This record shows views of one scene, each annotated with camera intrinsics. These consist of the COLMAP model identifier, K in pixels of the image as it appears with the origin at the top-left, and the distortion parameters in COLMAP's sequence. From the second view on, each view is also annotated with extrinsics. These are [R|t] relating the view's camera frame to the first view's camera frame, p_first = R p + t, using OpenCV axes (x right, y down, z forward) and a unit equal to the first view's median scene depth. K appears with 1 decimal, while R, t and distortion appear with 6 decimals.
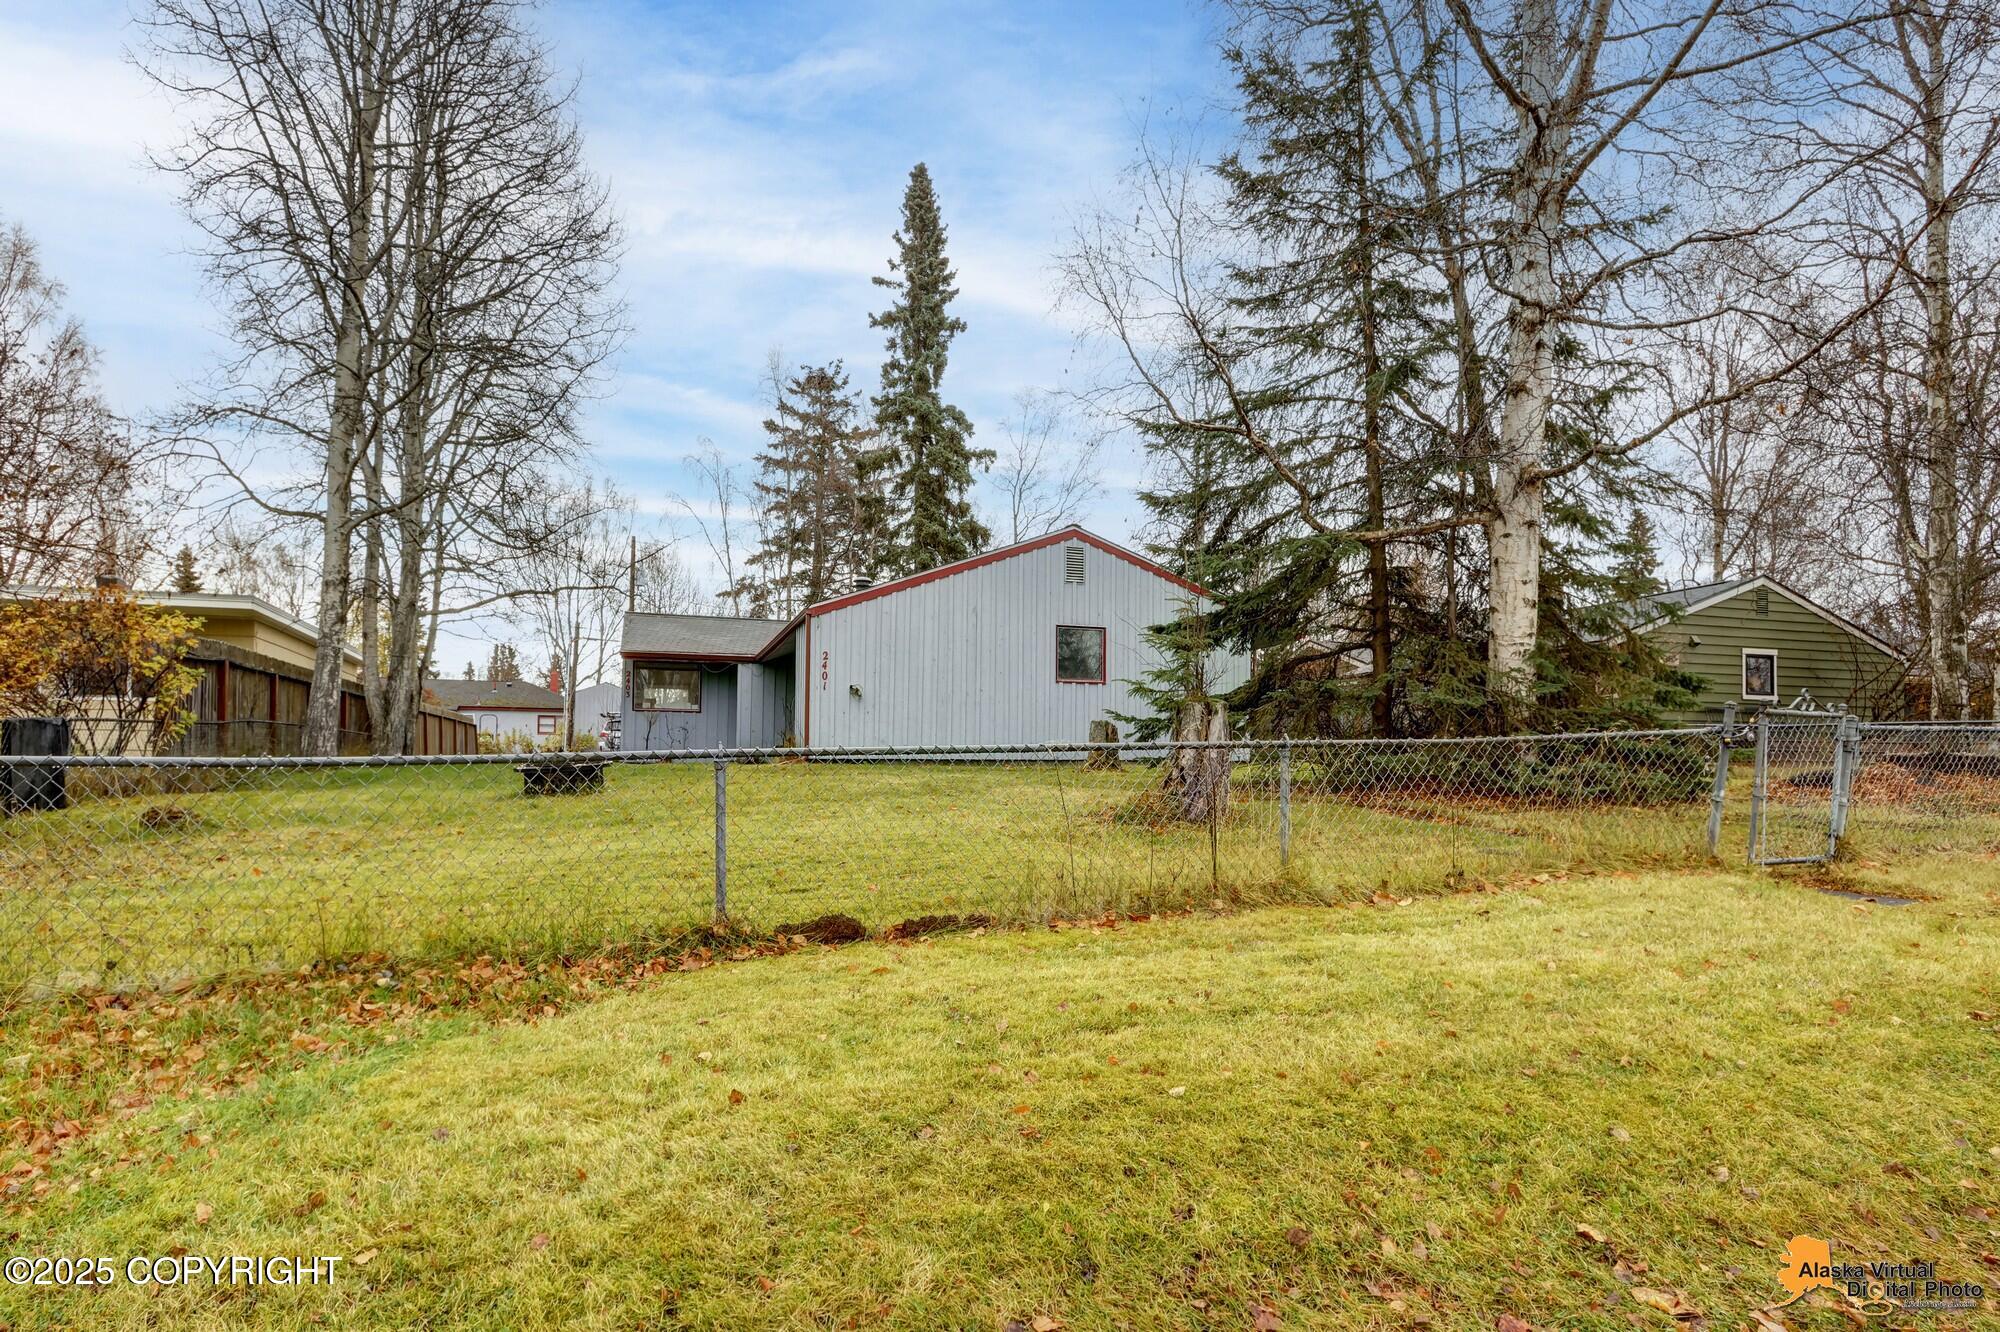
lens RADIAL K [[905.0, 0, 941.2], [0, 905.0, 719.7], [0, 0, 1]] dist [0.036515, 0.000094]
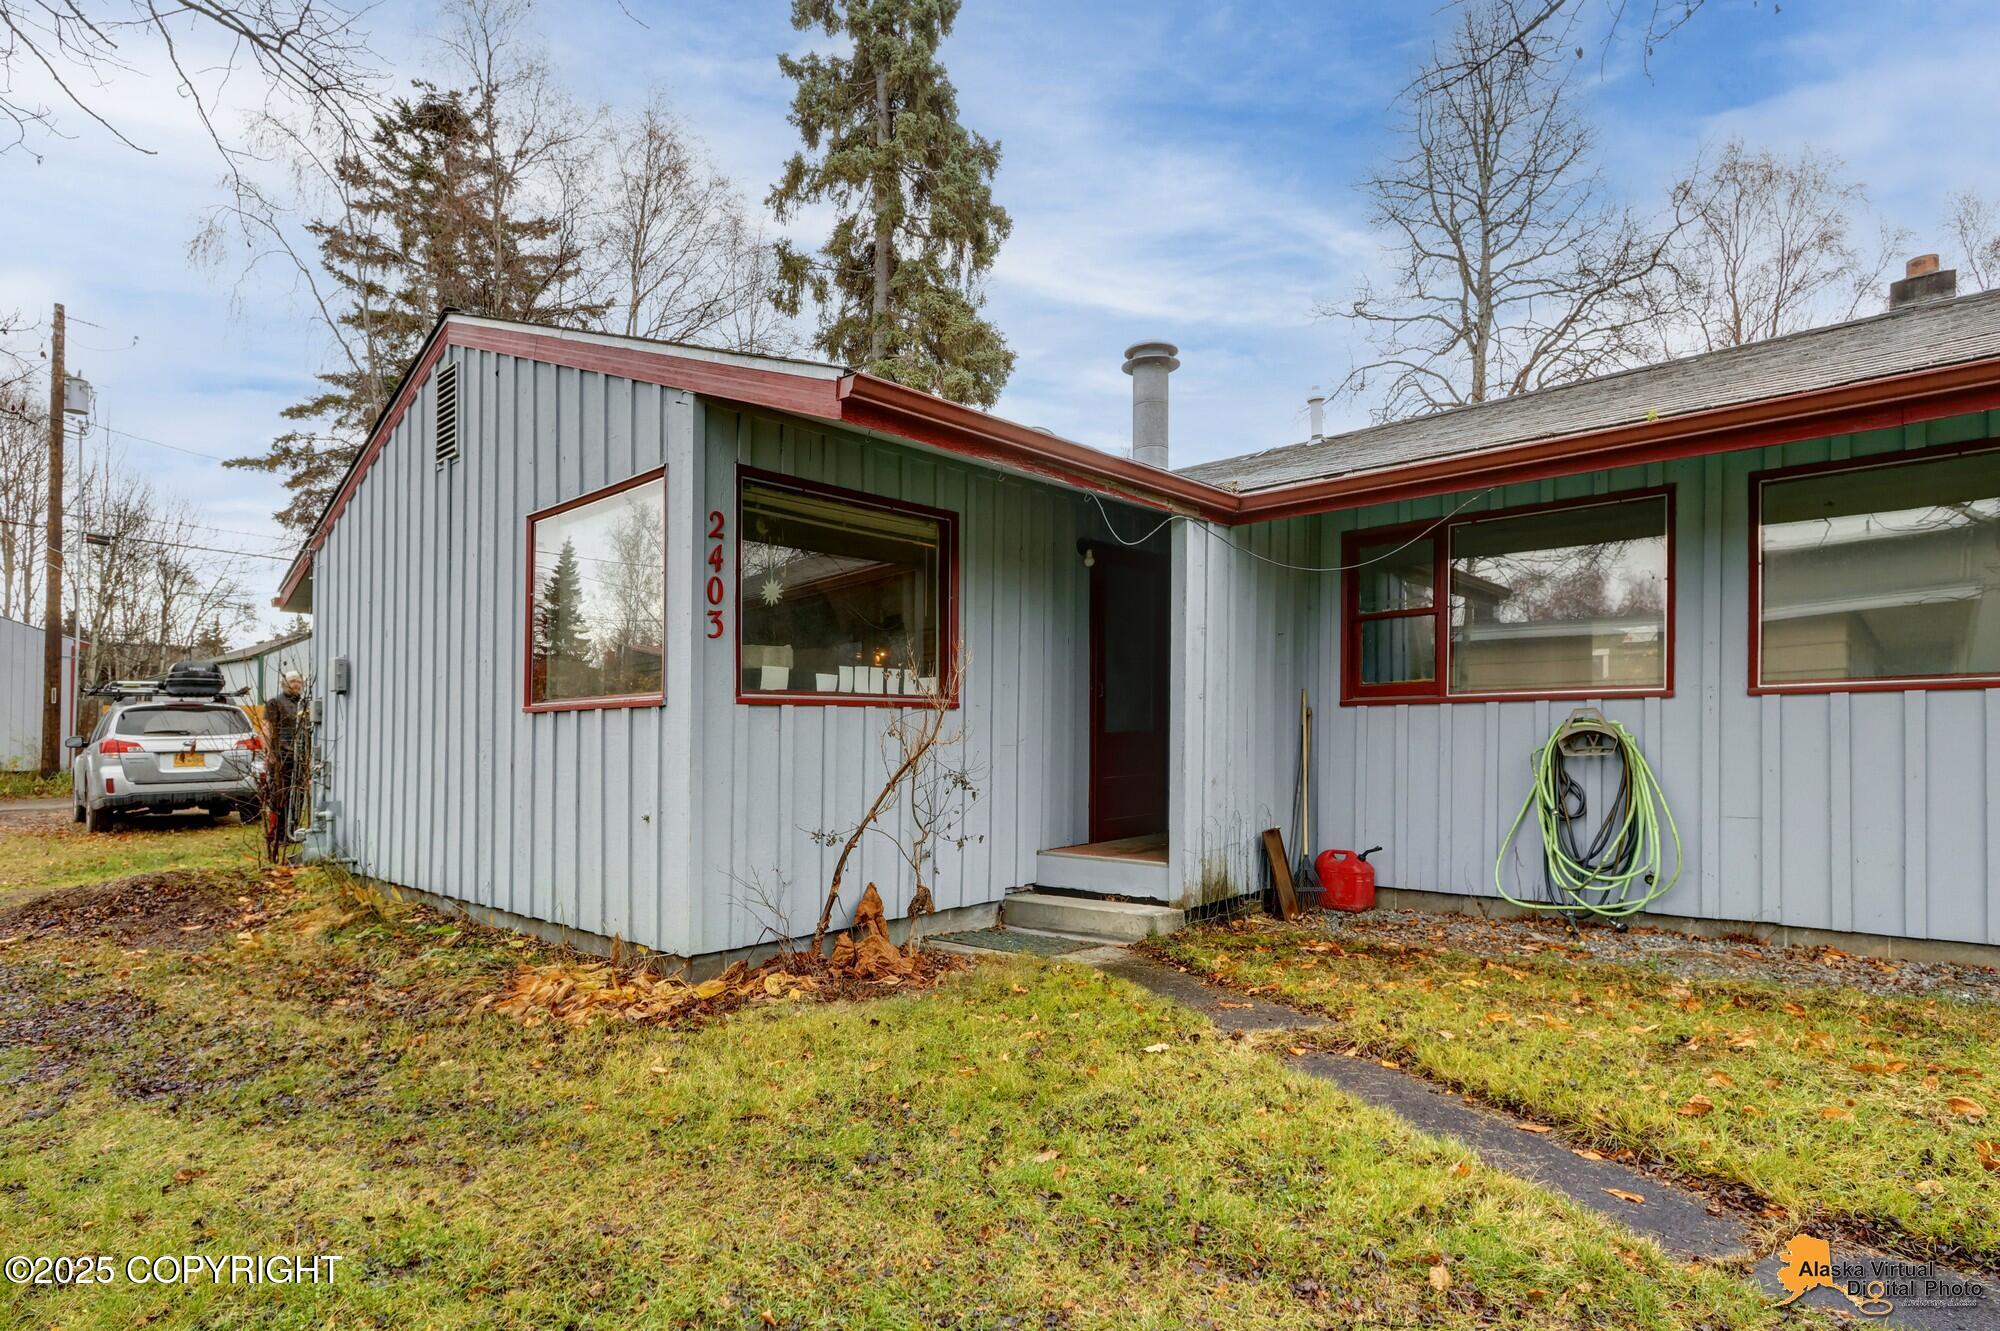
lens RADIAL K [[992.9, 0, 1005.4], [0, 992.9, 708.7], [0, 0, 1]] dist [0.001214, -0.000682]
pose [[0.875634, -0.005035, 0.482950, -0.234791], [-0.006475, 0.999733, 0.022162, -0.008166], [-0.482932, -0.022533, 0.875368, 0.456828]]
